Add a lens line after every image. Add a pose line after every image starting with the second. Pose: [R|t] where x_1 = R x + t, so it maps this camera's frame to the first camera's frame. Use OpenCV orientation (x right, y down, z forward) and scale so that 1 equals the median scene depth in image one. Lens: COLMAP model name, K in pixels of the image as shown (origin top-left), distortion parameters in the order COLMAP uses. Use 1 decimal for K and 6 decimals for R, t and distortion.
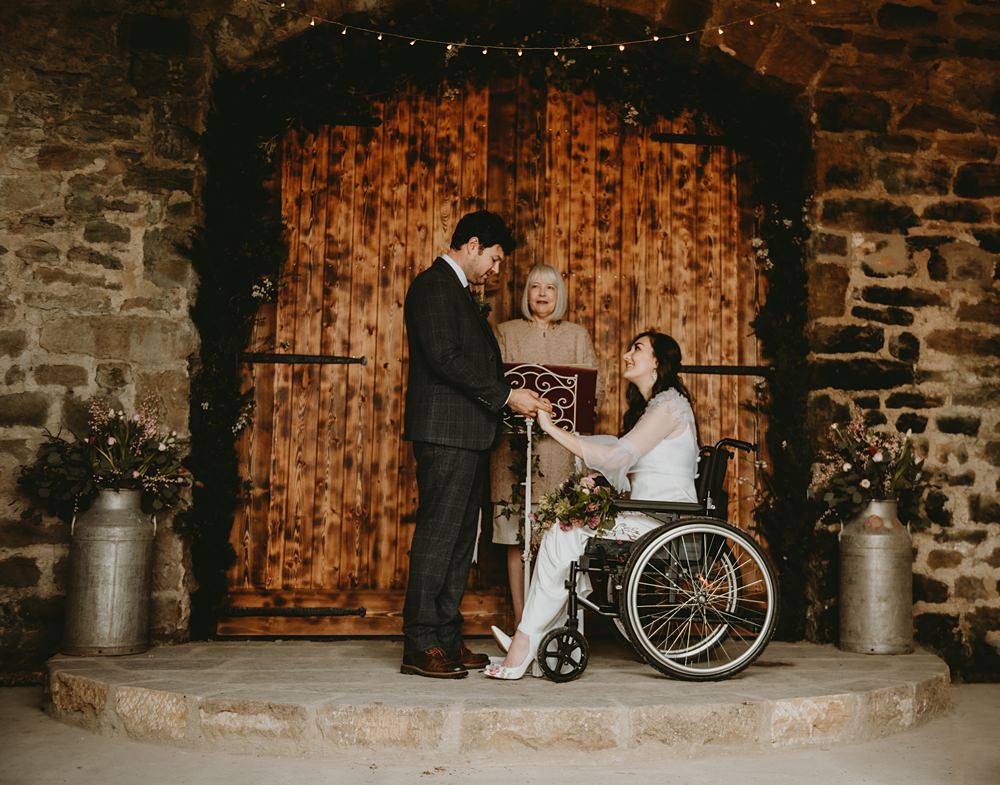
lens RADIAL K [[1178.7, 0, 594.4], [0, 1178.7, 394.5], [0, 0, 1]] dist [0.034071, 0.000000]
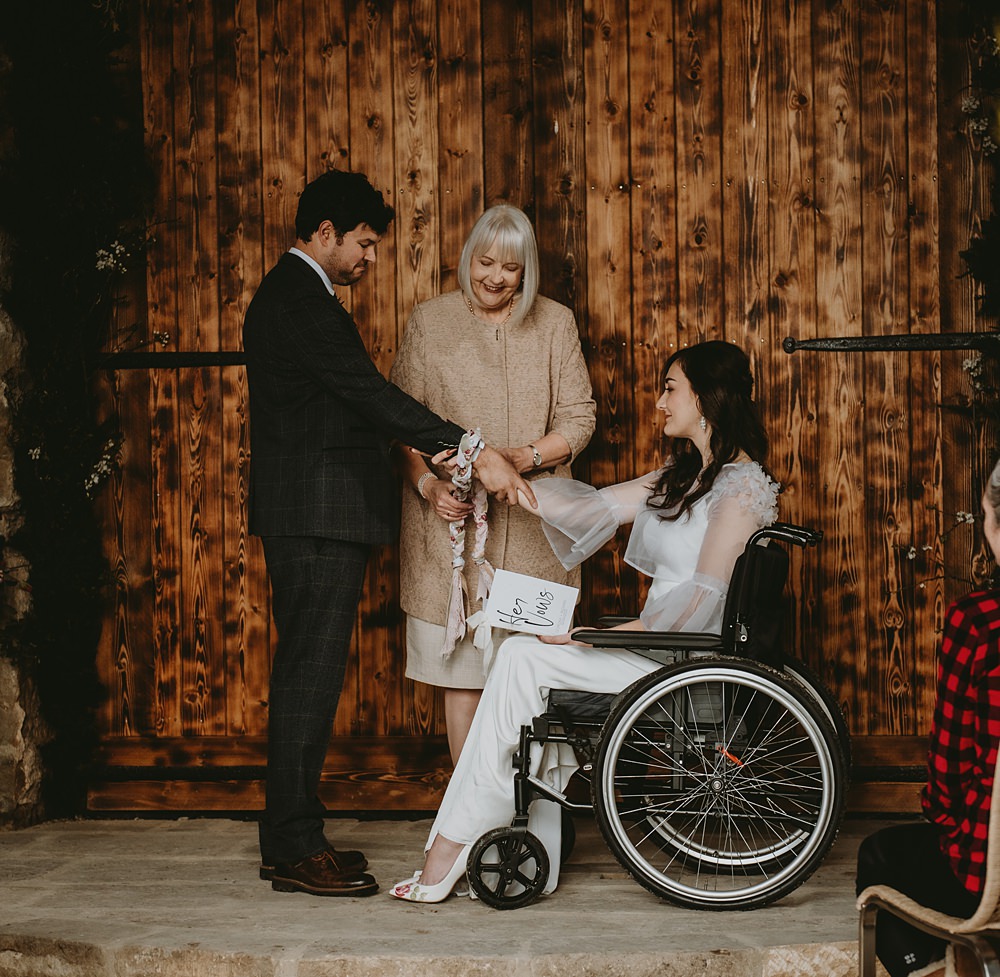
lens RADIAL K [[2913.5, 0, 519.3], [0, 2913.5, 491.3], [0, 0, 1]] dist [0.140680, 0.000000]
pose [[0.964723, -0.022776, -0.262282, 0.297189], [0.057803, 0.990266, 0.126619, -0.139799], [0.256845, -0.137313, 0.956648, -0.381315]]
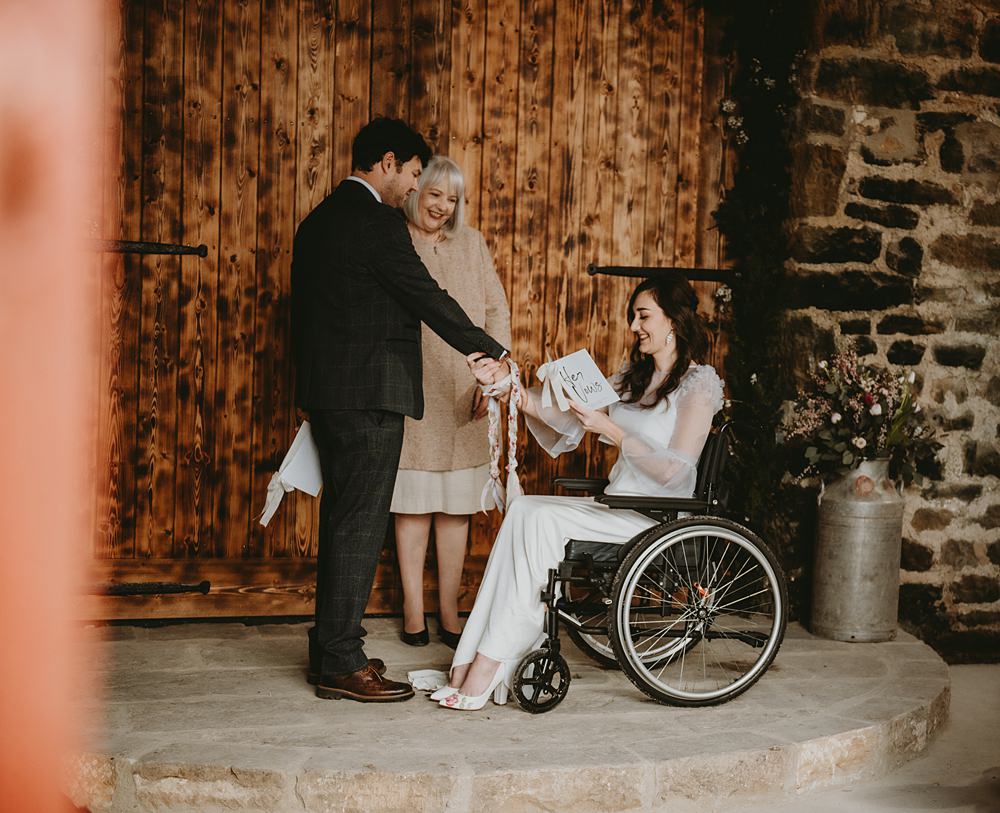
lens RADIAL K [[1815.6, 0, 647.8], [0, 1815.6, 437.7], [0, 0, 1]] dist [0.140287, 0.000000]
pose [[0.976137, 0.013251, 0.216750, -0.169541], [-0.055031, 0.980649, 0.187882, -0.141632], [-0.210066, -0.195327, 0.957977, -0.159896]]
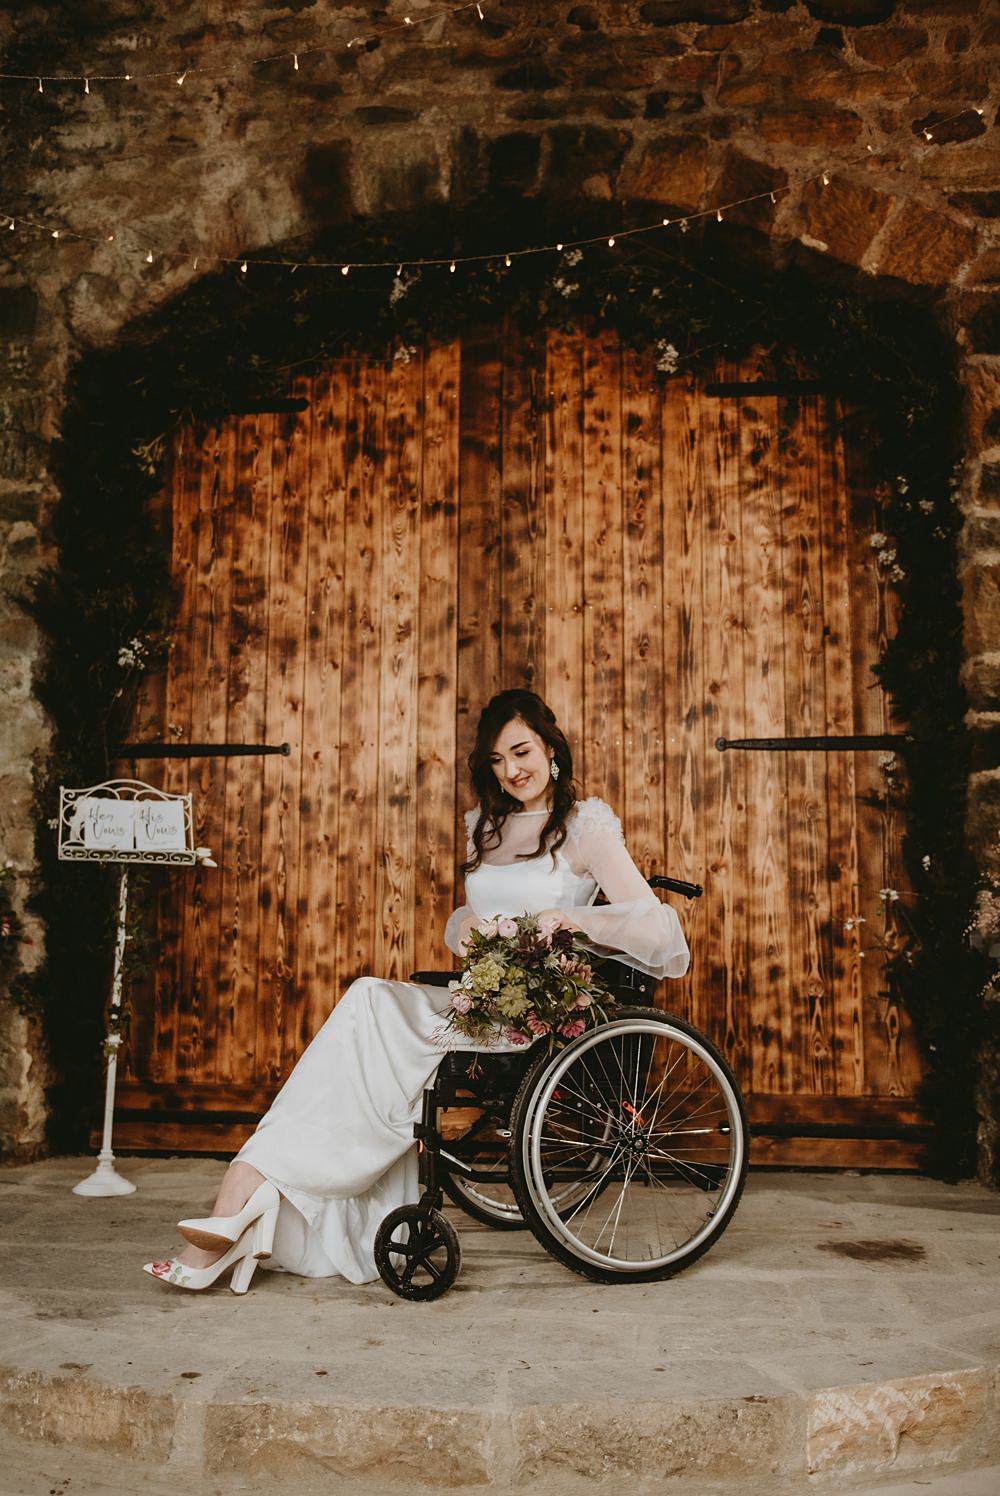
lens RADIAL K [[1384.8, 0, 500.6], [0, 1384.8, 739.9], [0, 0, 1]] dist [-0.017071, 0.000000]
pose [[0.973492, -0.035967, -0.225875, 0.107841], [0.032324, 0.999281, -0.019809, -0.013990], [0.226426, 0.011982, 0.973955, 0.241283]]
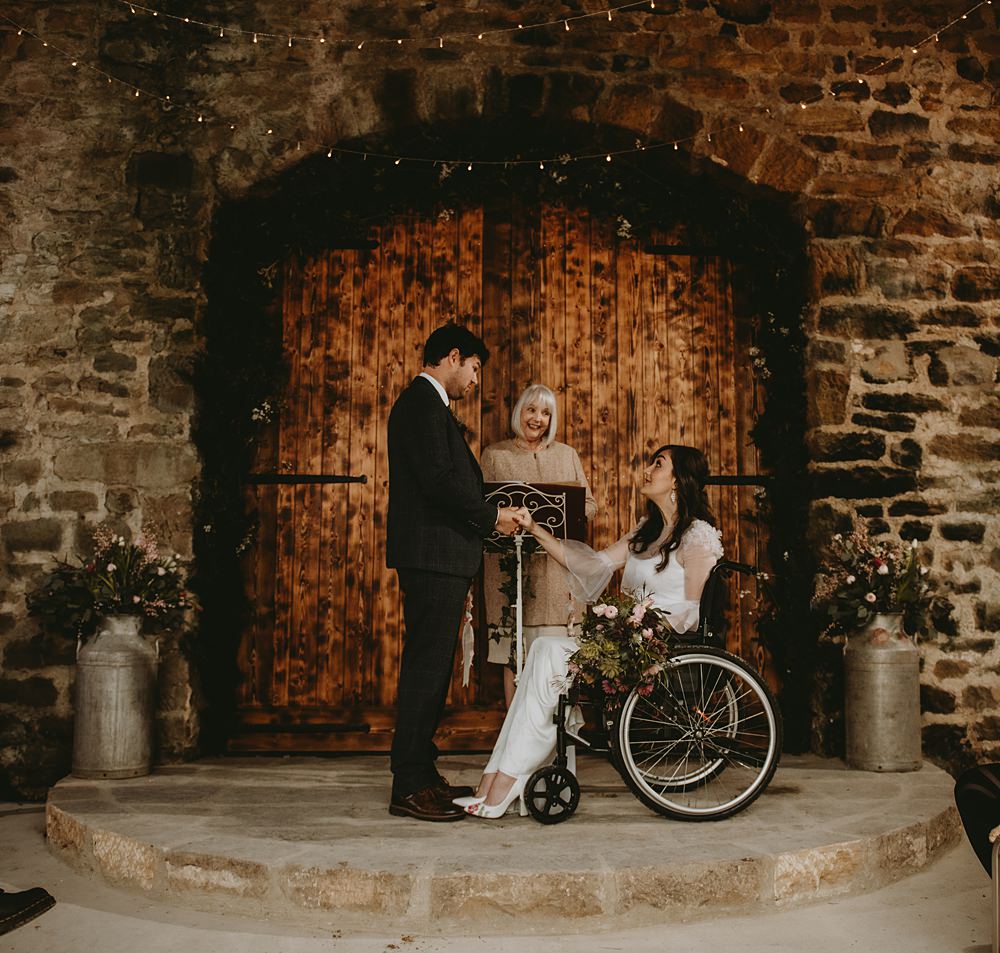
lens RADIAL K [[1025.3, 0, 554.0], [0, 1025.3, 484.7], [0, 0, 1]] dist [-0.051191, 0.000000]
pose [[0.997670, -0.020550, -0.065050, 0.024193], [0.020430, 0.999788, -0.002505, -0.018275], [0.065087, 0.001171, 0.997879, 0.133710]]
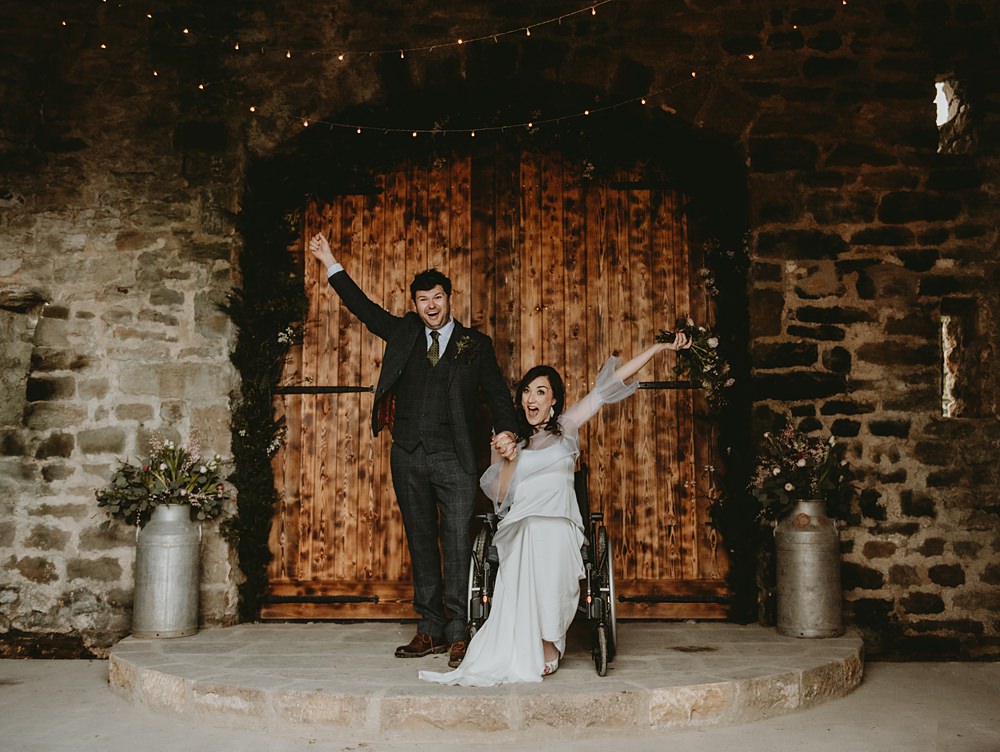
lens RADIAL K [[1060.8, 0, 534.7], [0, 1060.8, 345.6], [0, 0, 1]] dist [-0.009080, 0.000000]
pose [[0.985647, -0.041312, -0.163686, 0.145181], [0.037424, 0.998941, -0.026764, -0.037495], [0.164618, 0.020254, 0.986149, -0.040308]]
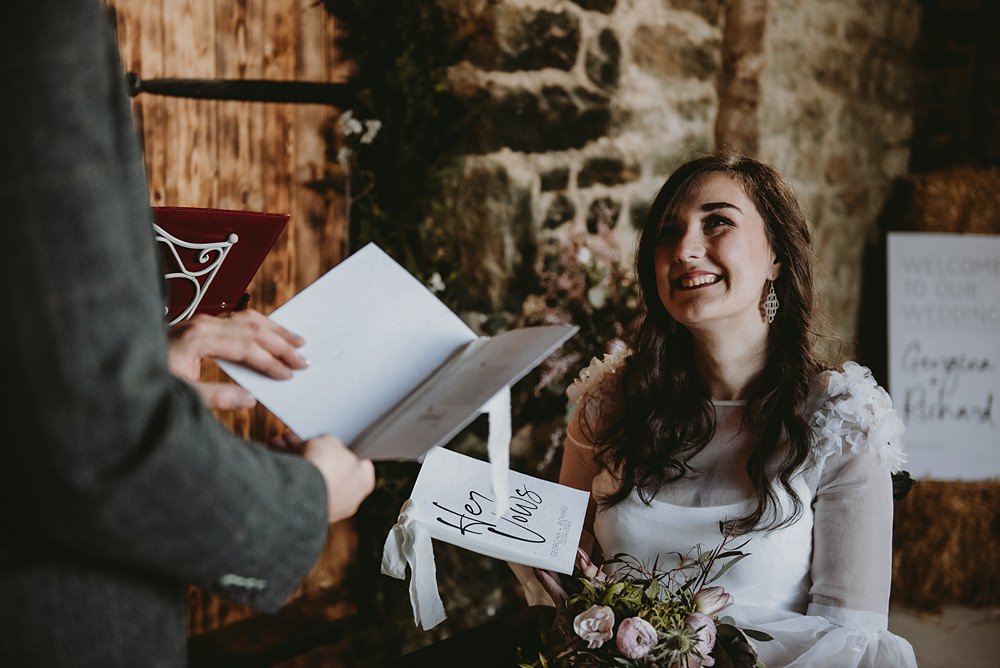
lens RADIAL K [[1415.4, 0, 505.1], [0, 1415.4, 337.7], [0, 0, 1]] dist [0.123643, 0.000000]
pose [[0.688849, -0.107716, 0.716857, -0.199055], [-0.109393, 0.962127, 0.249689, -0.072175], [-0.716603, -0.250417, 0.650977, 0.619870]]
